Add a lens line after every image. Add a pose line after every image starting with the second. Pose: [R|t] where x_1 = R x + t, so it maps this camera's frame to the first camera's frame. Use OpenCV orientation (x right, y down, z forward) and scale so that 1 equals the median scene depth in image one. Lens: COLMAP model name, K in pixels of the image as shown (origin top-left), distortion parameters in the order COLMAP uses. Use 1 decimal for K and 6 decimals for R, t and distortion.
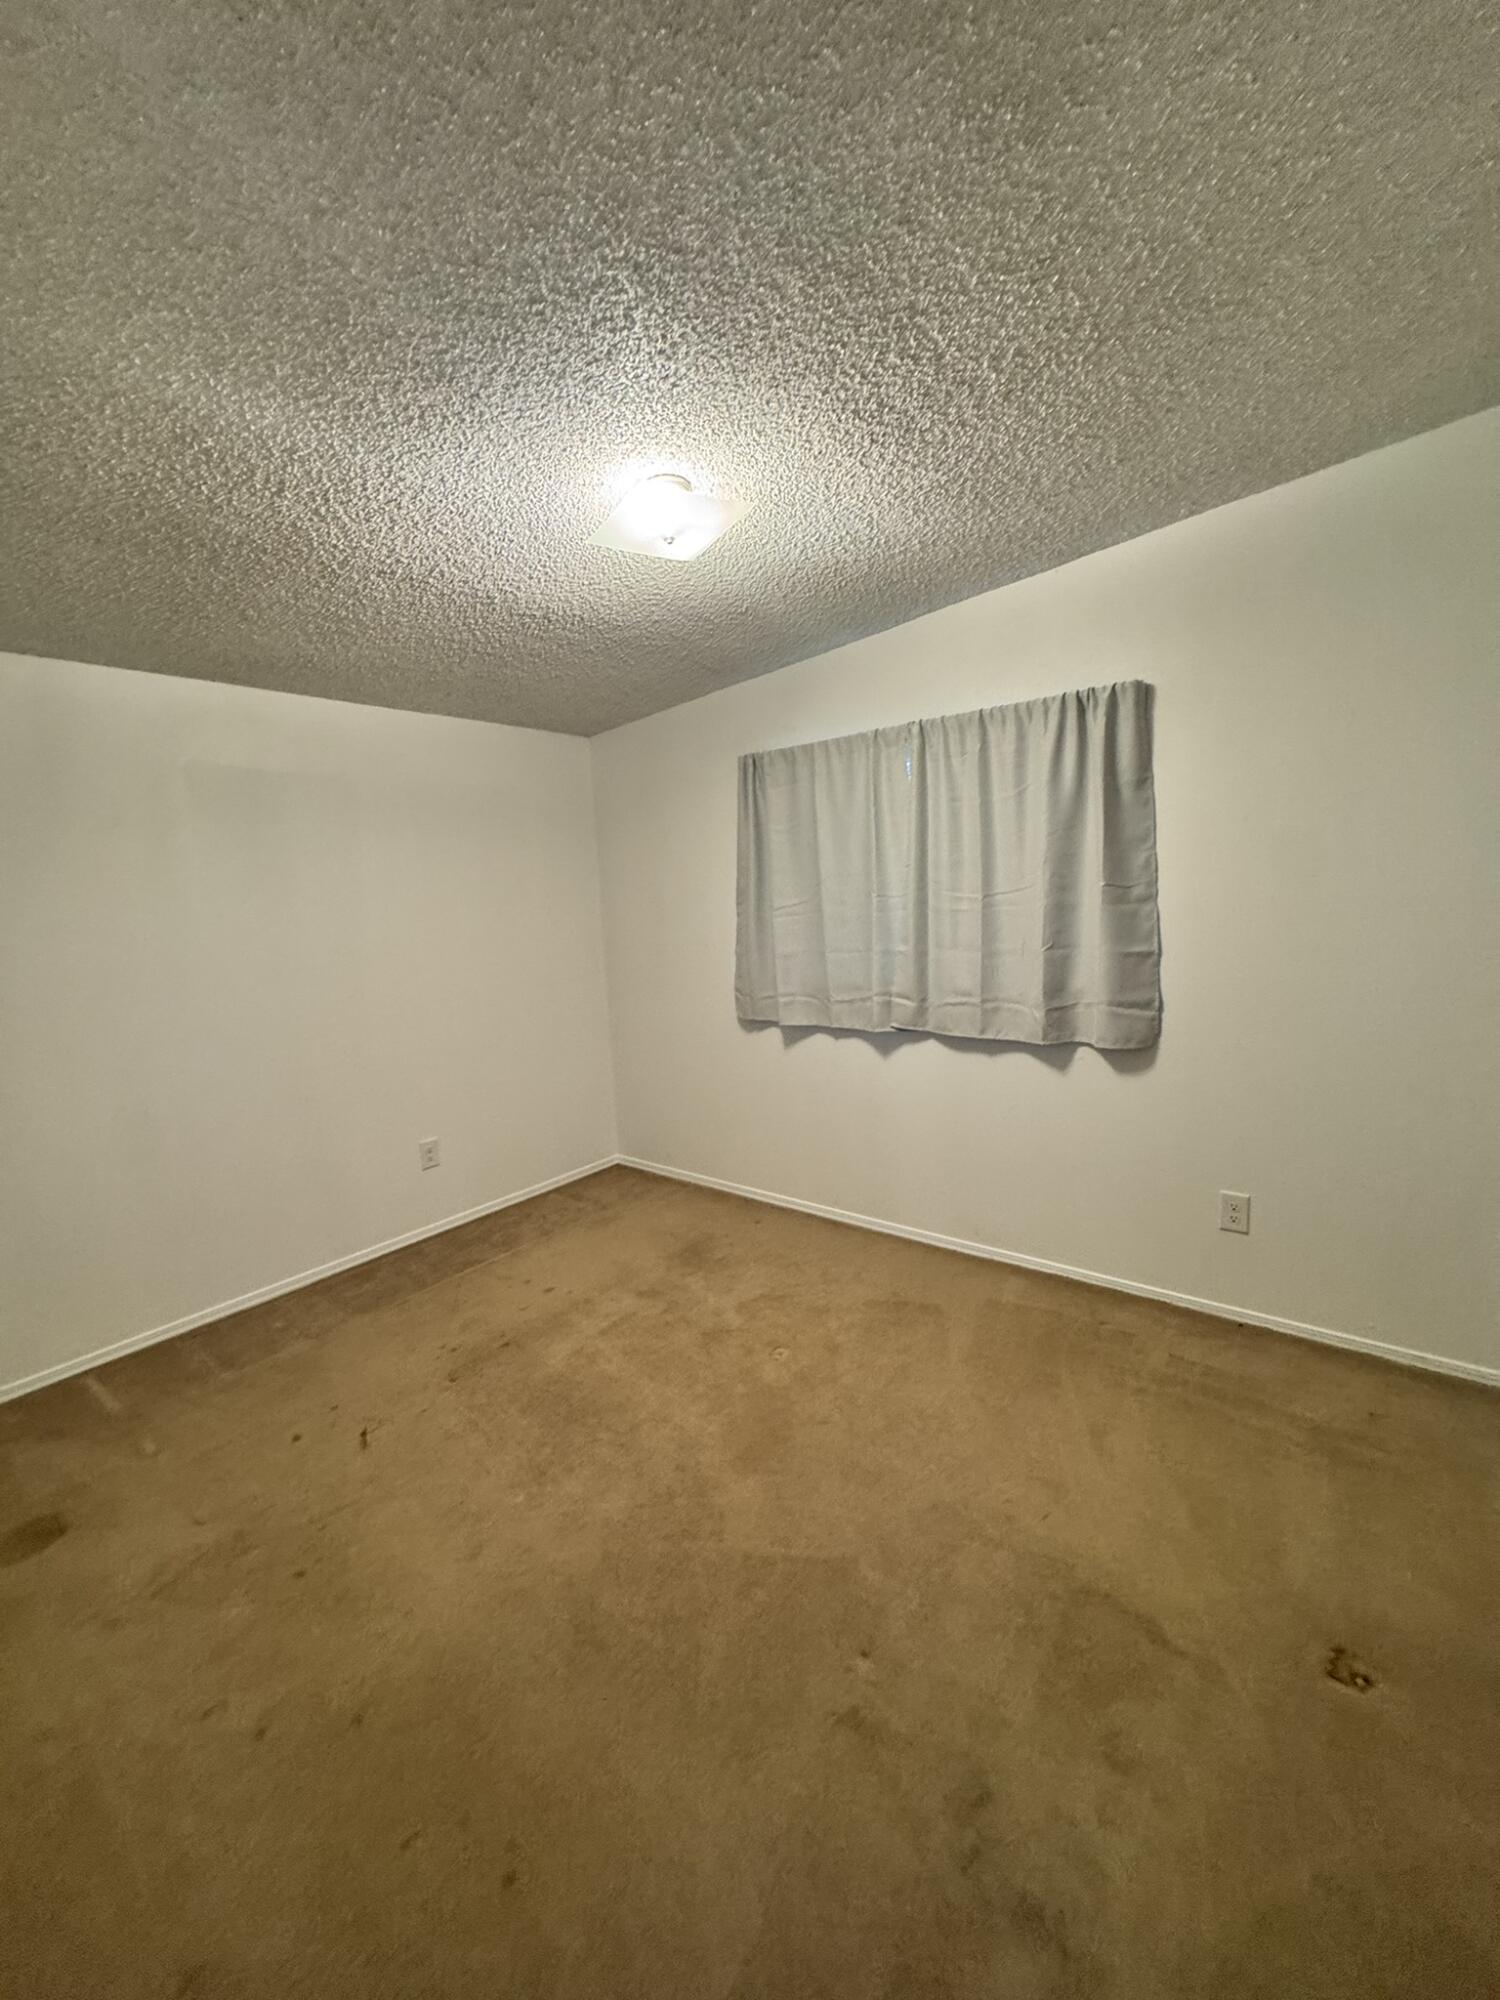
lens RADIAL K [[800.1, 0, 753.0], [0, 800.1, 997.7], [0, 0, 1]] dist [-0.004602, 0.000540]
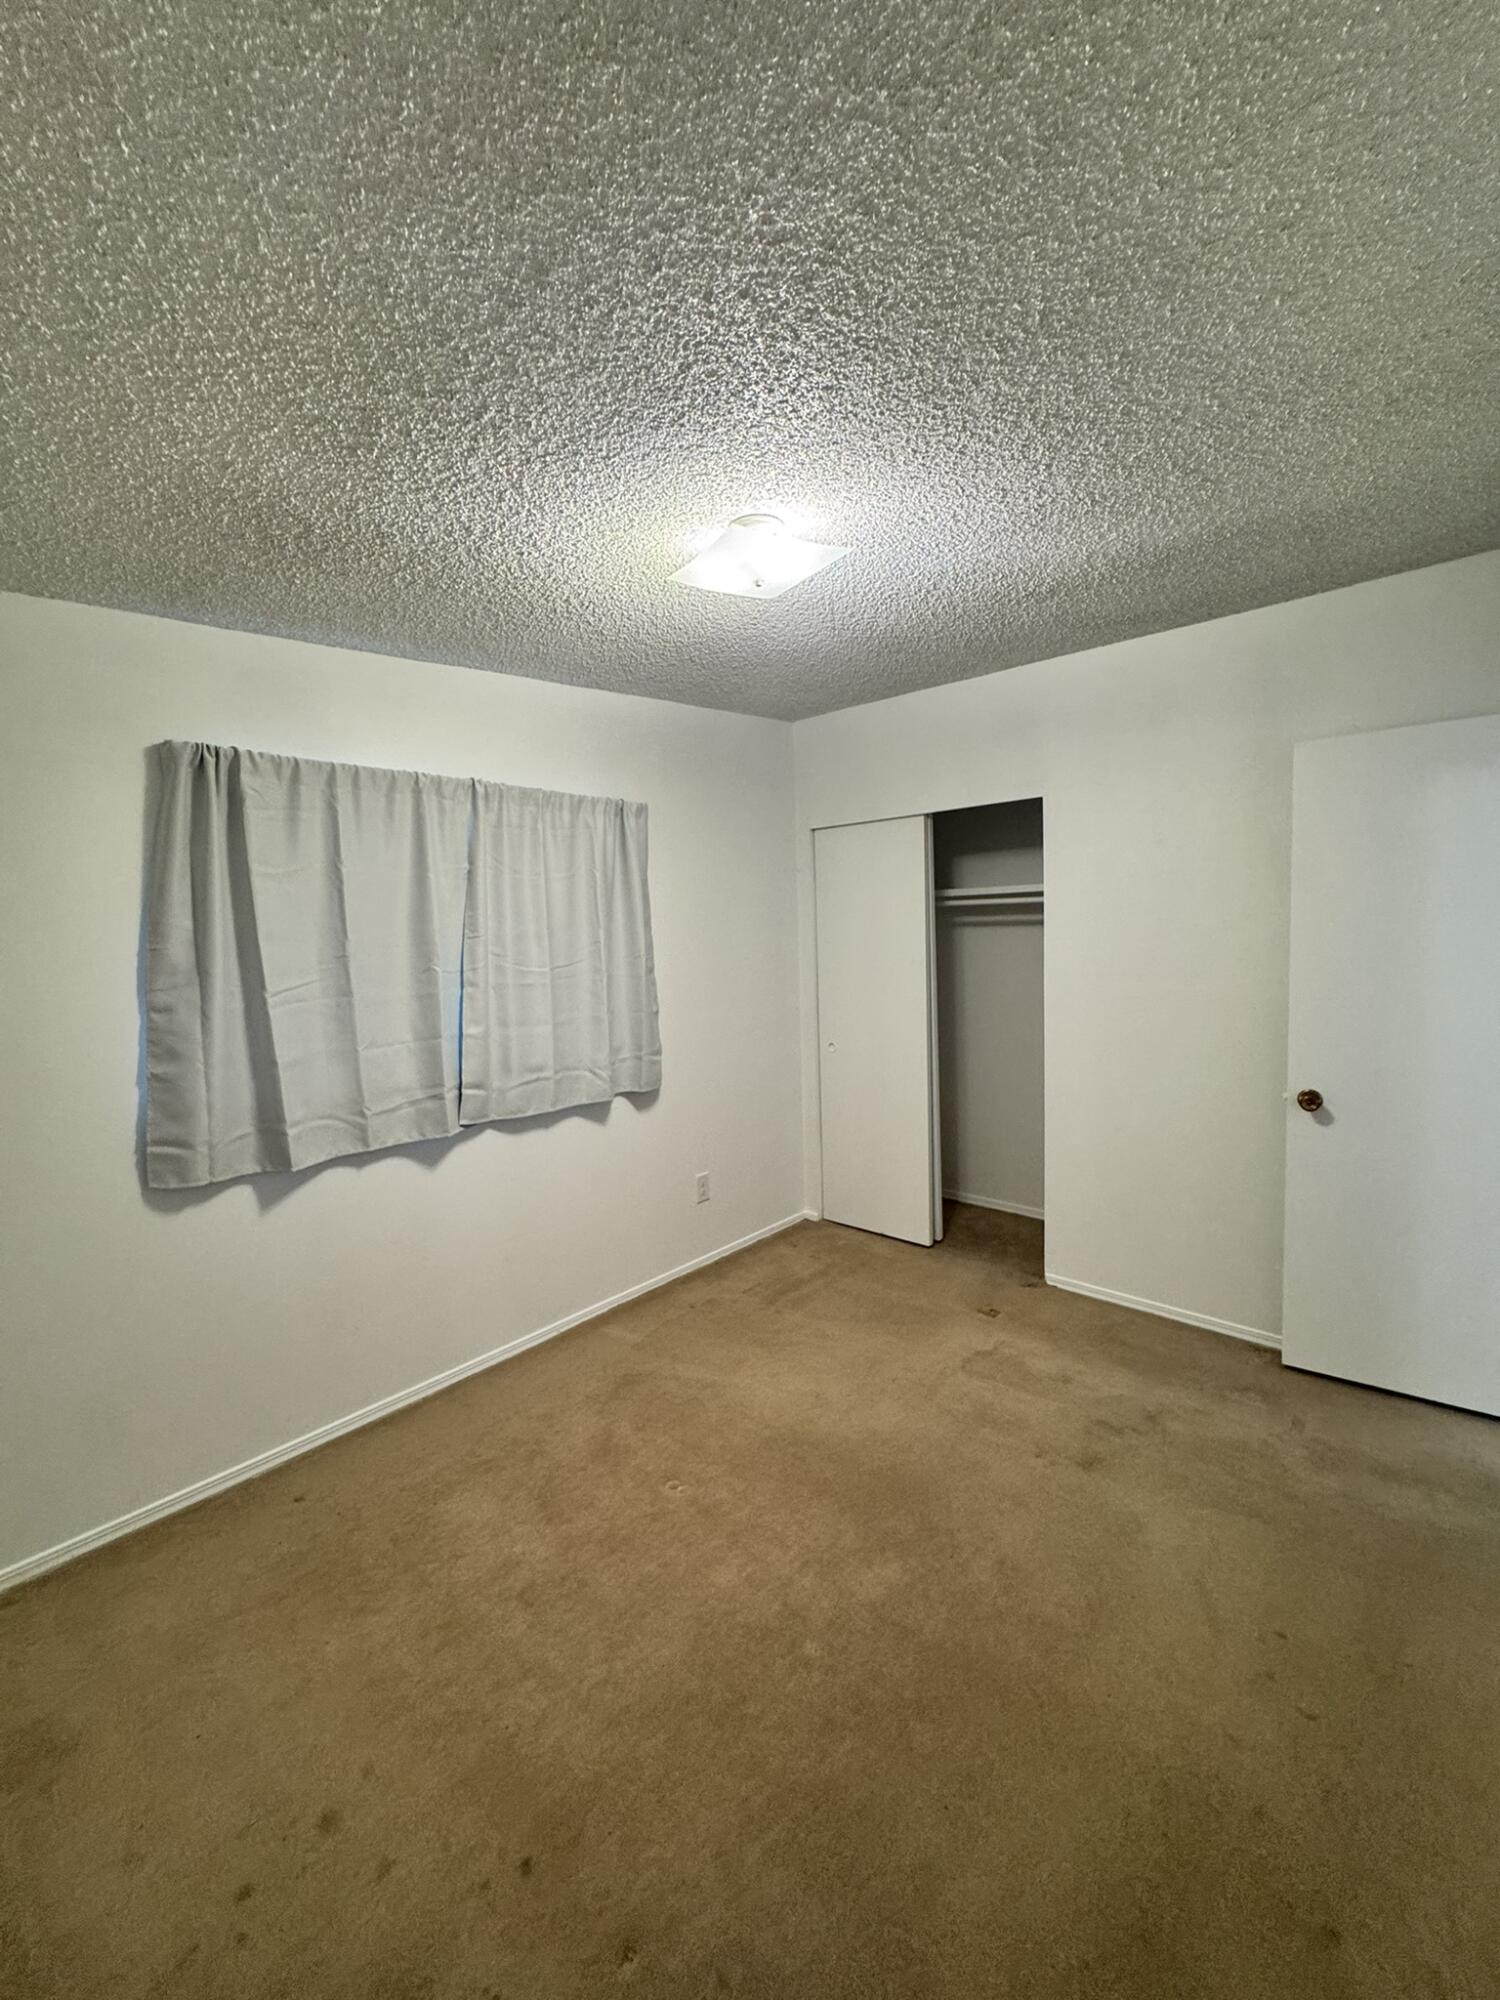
lens RADIAL K [[800.1, 0, 753.0], [0, 800.1, 997.7], [0, 0, 1]] dist [-0.004602, 0.000540]
pose [[0.049136, -0.031760, 0.998287, -0.684992], [0.156459, 0.987400, 0.023713, -0.071771], [-0.986461, 0.155026, 0.053486, 0.667840]]
